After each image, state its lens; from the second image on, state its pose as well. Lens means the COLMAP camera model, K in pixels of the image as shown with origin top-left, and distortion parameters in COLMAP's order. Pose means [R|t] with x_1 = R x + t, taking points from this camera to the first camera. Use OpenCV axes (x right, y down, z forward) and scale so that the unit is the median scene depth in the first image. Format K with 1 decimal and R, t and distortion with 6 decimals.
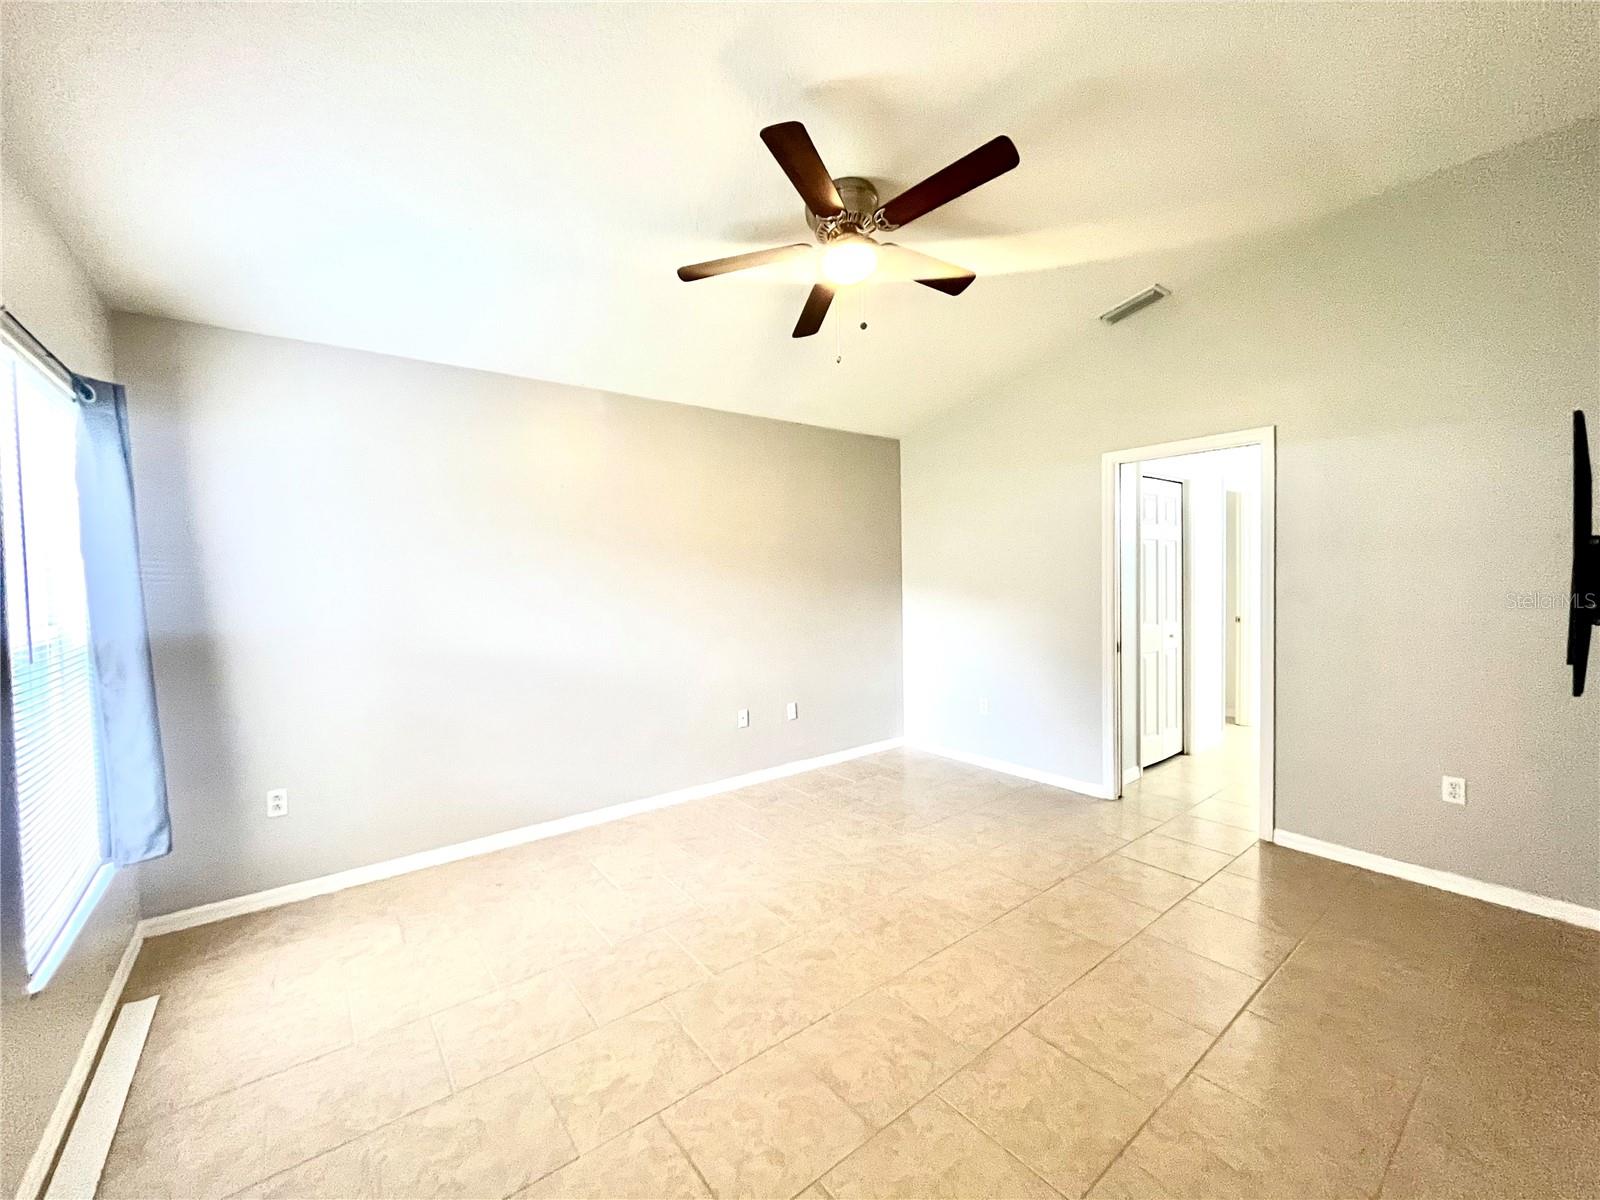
lens RADIAL K [[649.3, 0, 795.0], [0, 649.3, 593.6], [0, 0, 1]] dist [0.000037, -0.000332]
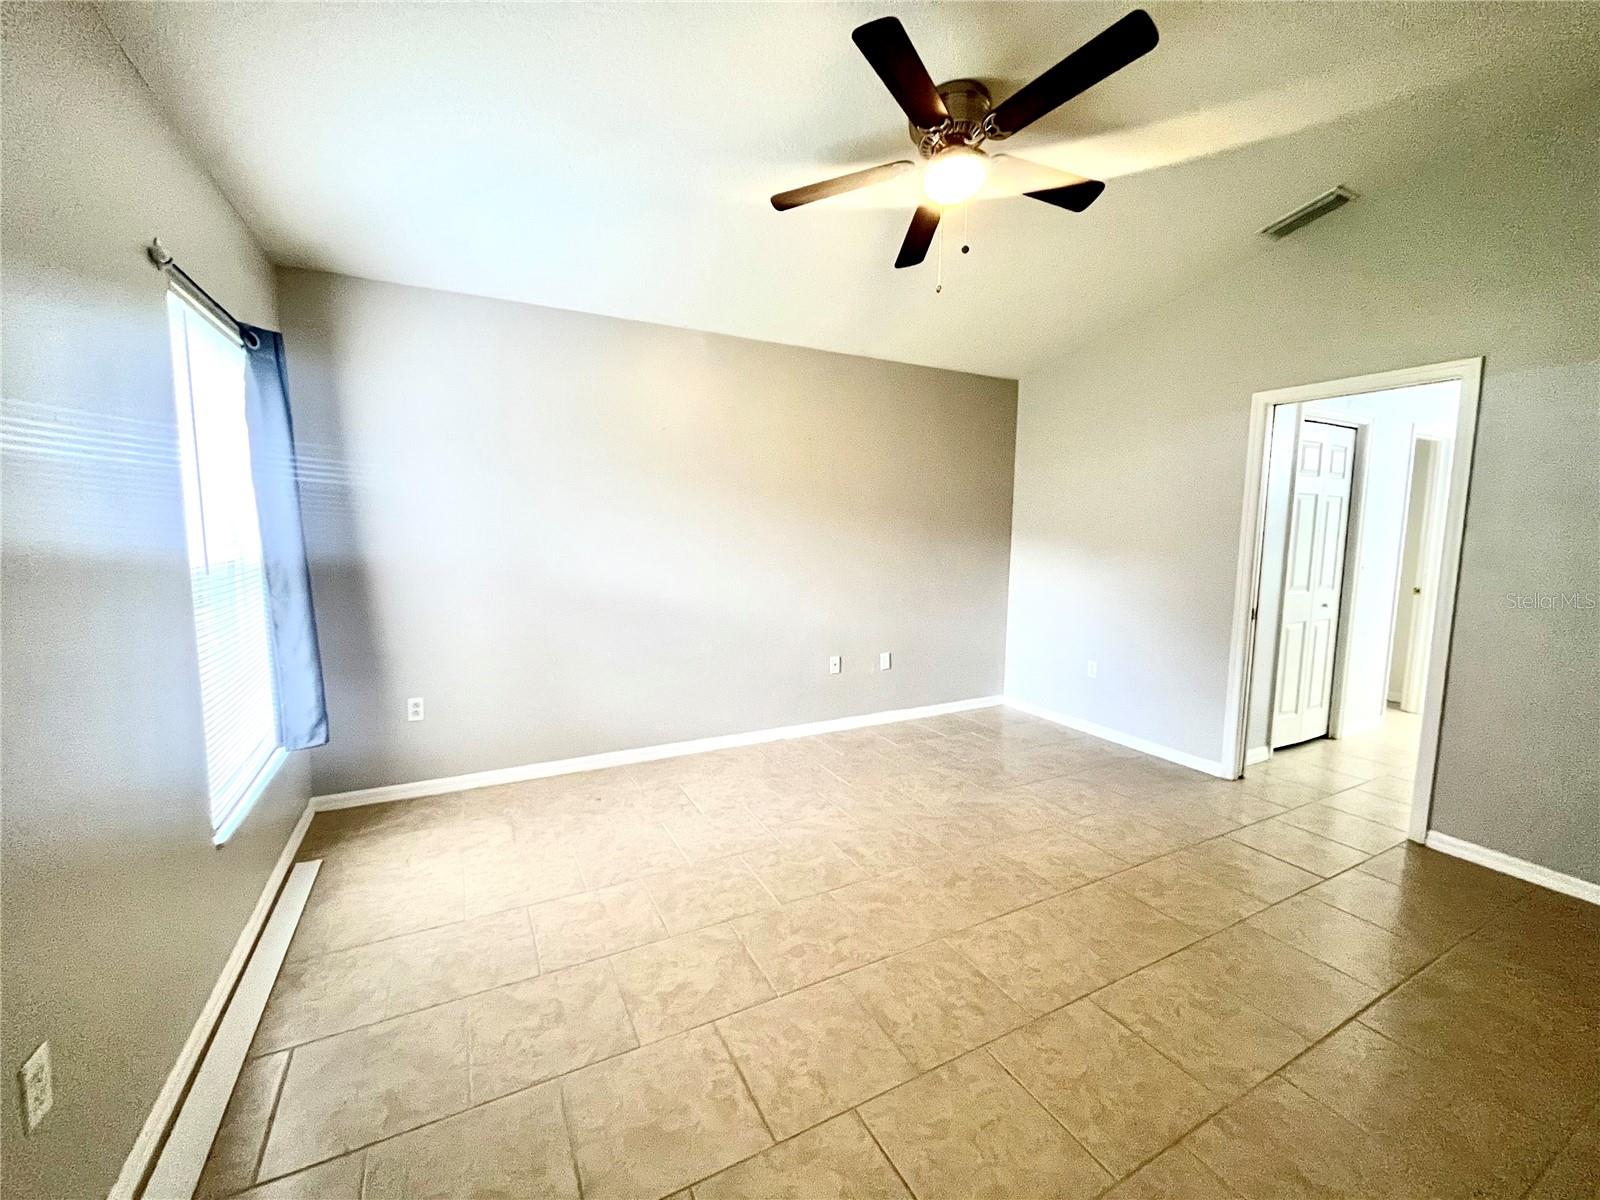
lens RADIAL K [[649.3, 0, 795.0], [0, 649.3, 593.6], [0, 0, 1]] dist [0.000037, -0.000332]
pose [[0.983378, 0.048265, -0.175038, 0.045922], [-0.034572, 0.996158, 0.080456, 0.005916], [0.178249, -0.073067, 0.981269, 0.016831]]
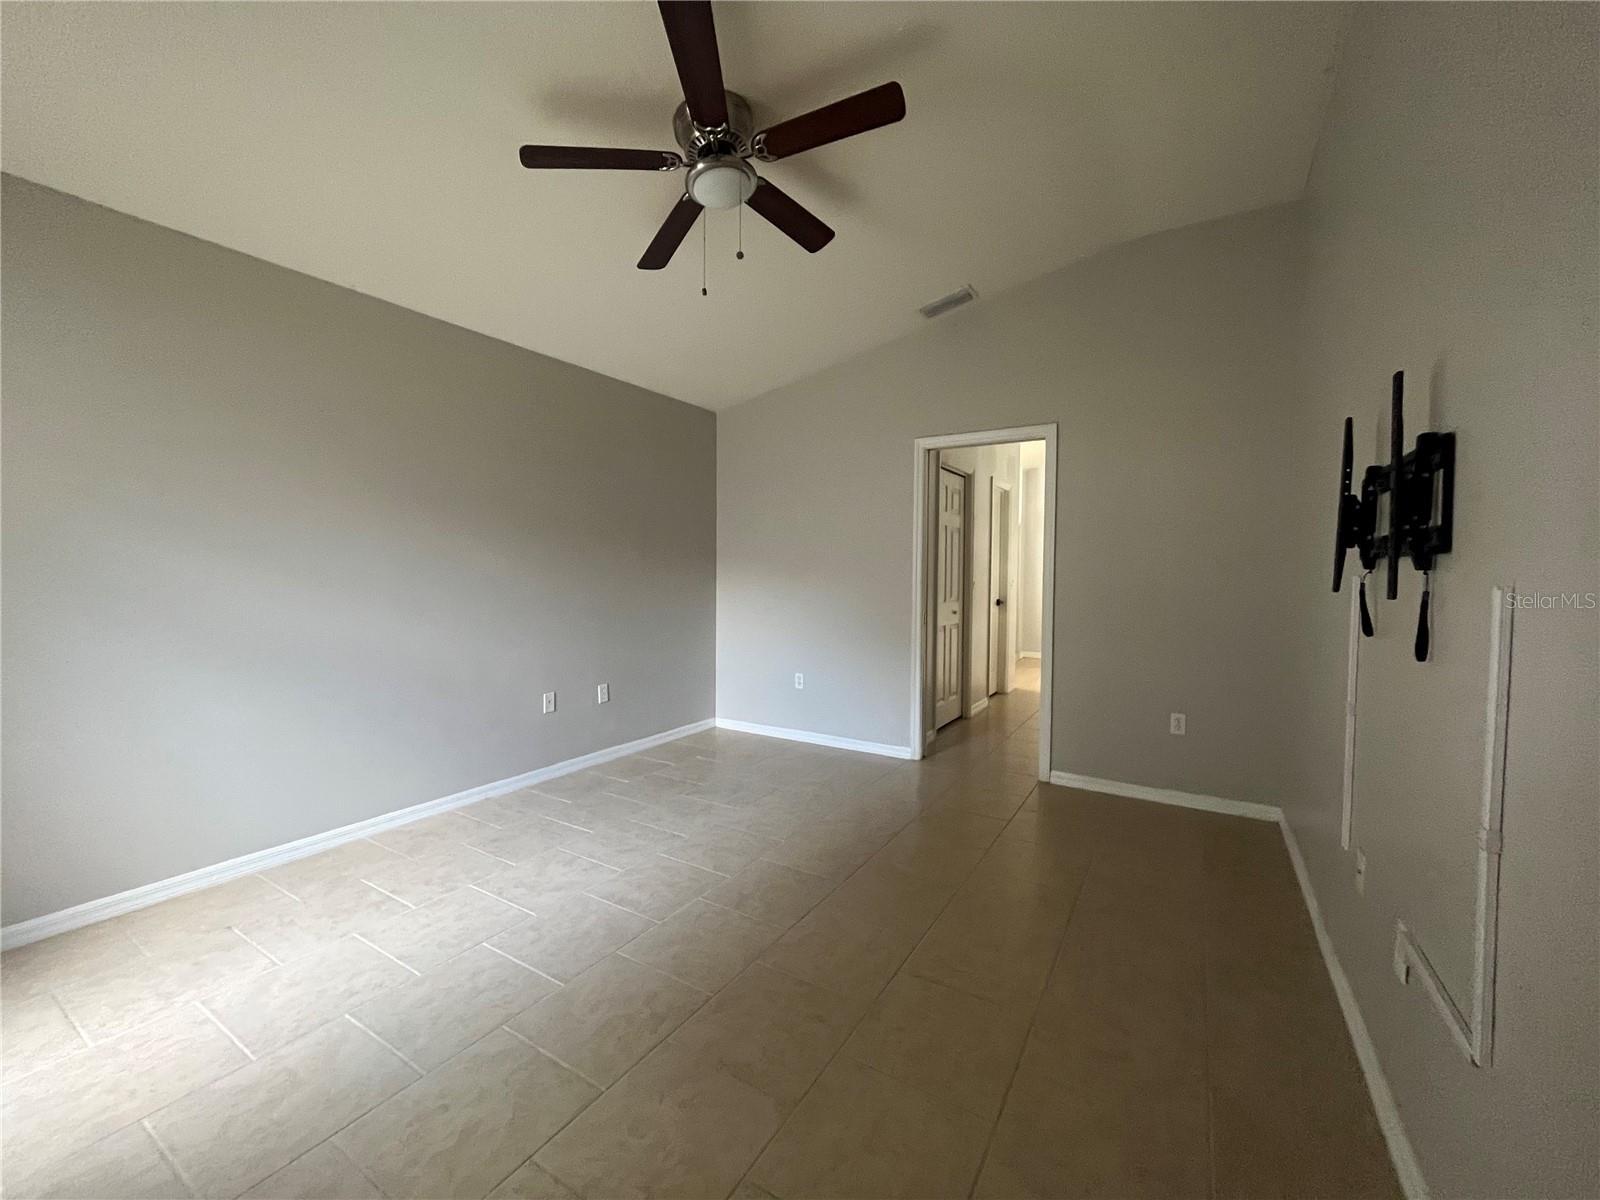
lens RADIAL K [[649.3, 0, 795.0], [0, 649.3, 593.6], [0, 0, 1]] dist [0.000037, -0.000332]
pose [[0.937019, 0.012209, 0.349066, -0.119942], [-0.013505, 0.999908, 0.001278, 0.059696], [-0.349018, -0.005911, 0.937097, 0.084086]]
